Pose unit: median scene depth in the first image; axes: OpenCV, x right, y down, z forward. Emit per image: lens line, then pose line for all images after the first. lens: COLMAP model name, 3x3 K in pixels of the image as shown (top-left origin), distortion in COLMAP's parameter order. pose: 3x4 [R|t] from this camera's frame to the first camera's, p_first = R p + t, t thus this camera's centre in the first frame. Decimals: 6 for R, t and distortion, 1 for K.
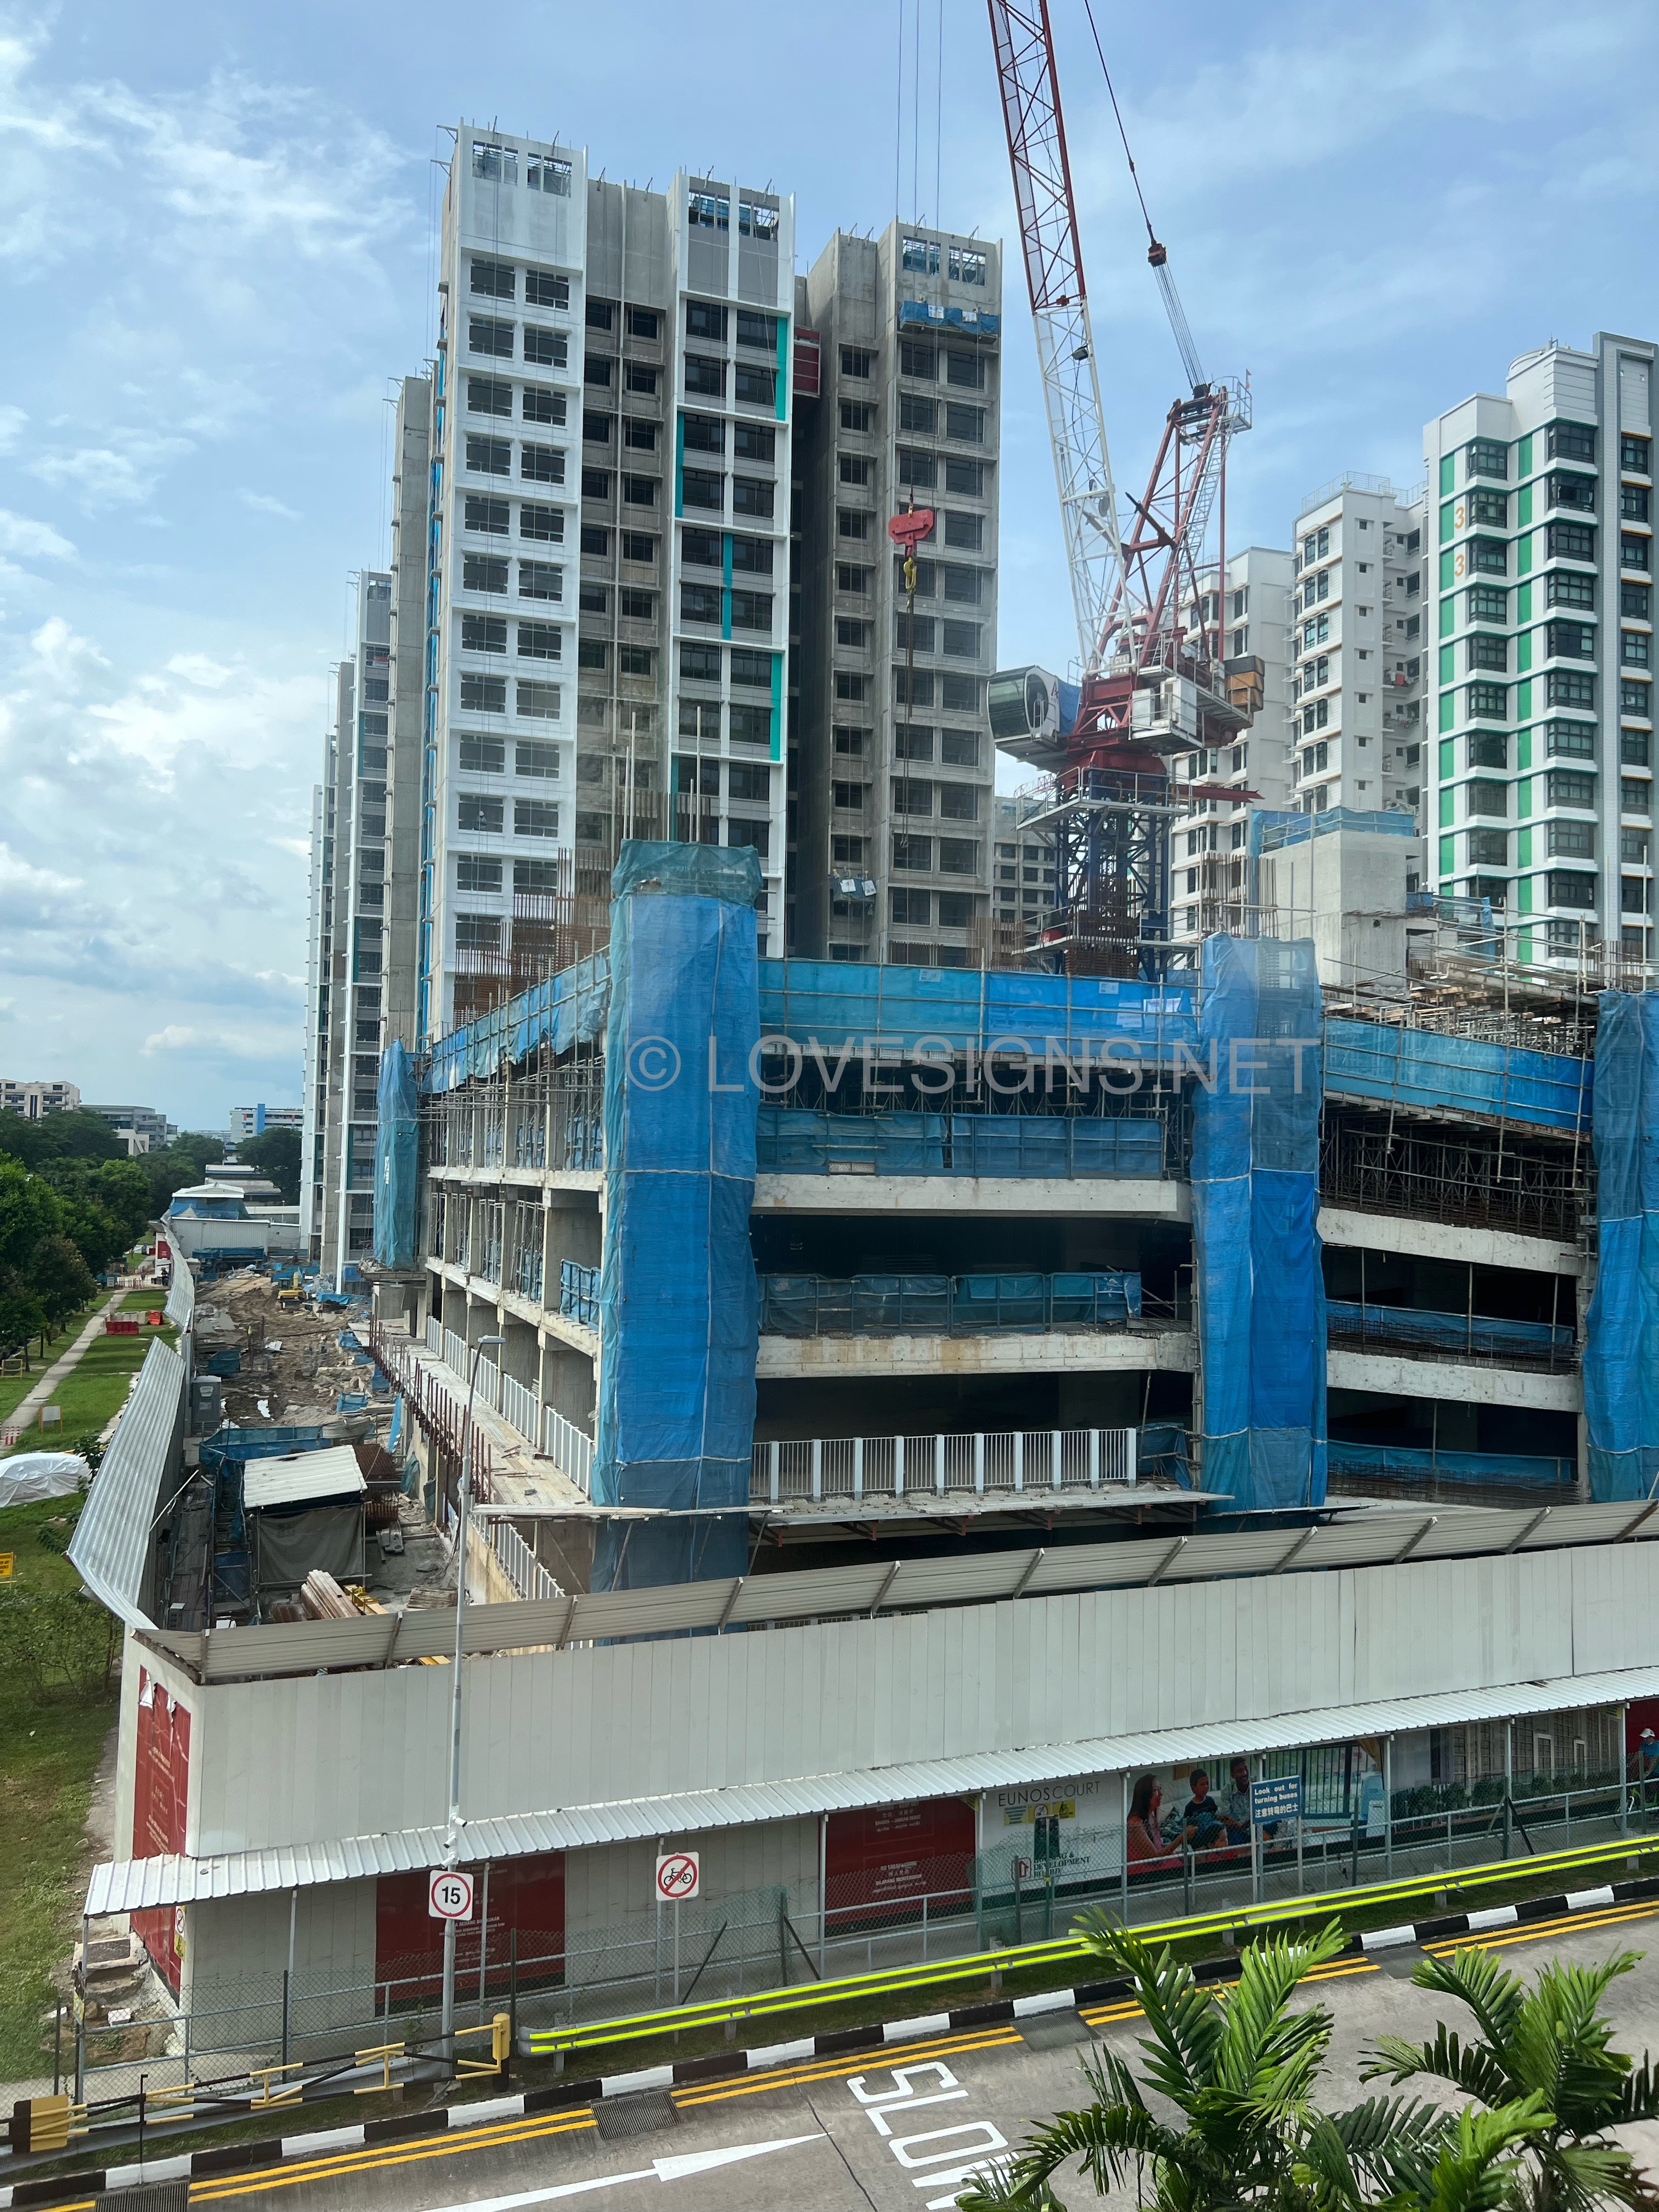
lens RADIAL K [[1681.1, 0, 824.3], [0, 1681.1, 1094.0], [0, 0, 1]] dist [0.051340, -0.063168]
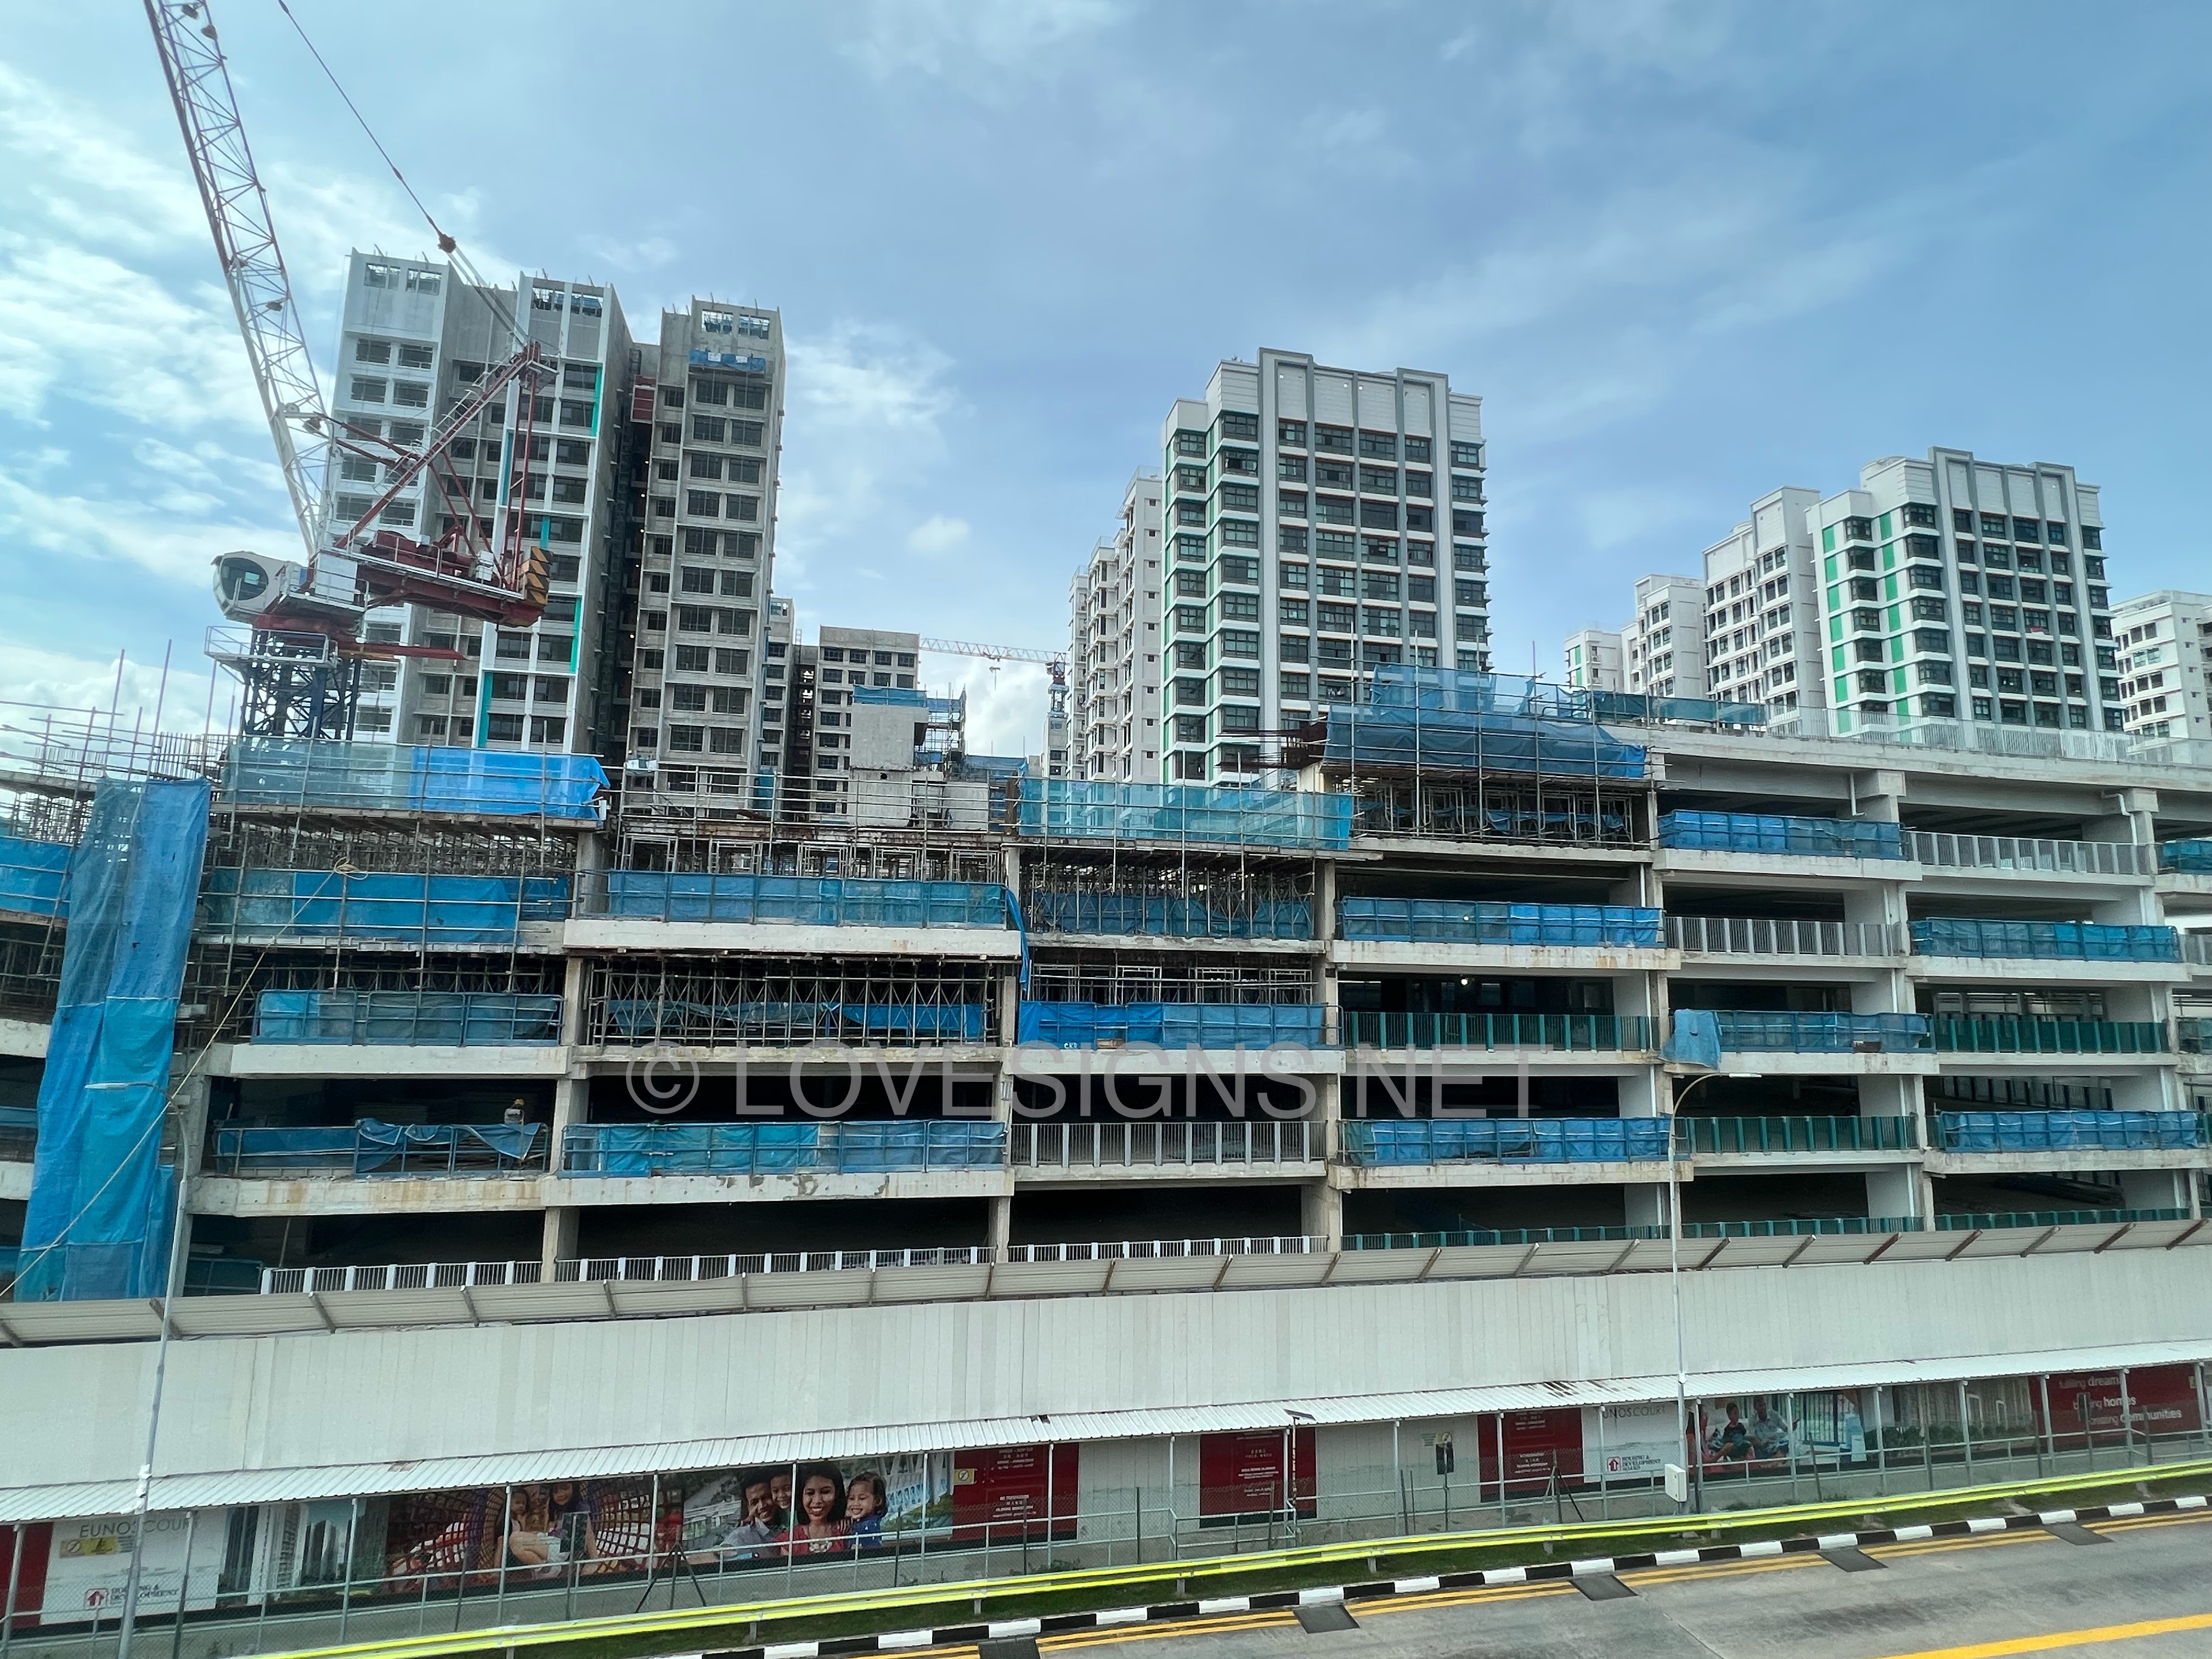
lens RADIAL K [[1107.0, 0, 1105.2], [0, 1107.0, 824.5], [0, 0, 1]] dist [0.000270, 0.001142]
pose [[0.991827, -0.019191, -0.126136, 0.508301], [0.006131, 0.994650, -0.103122, 0.017253], [0.127440, 0.101506, 0.986639, 0.187707]]
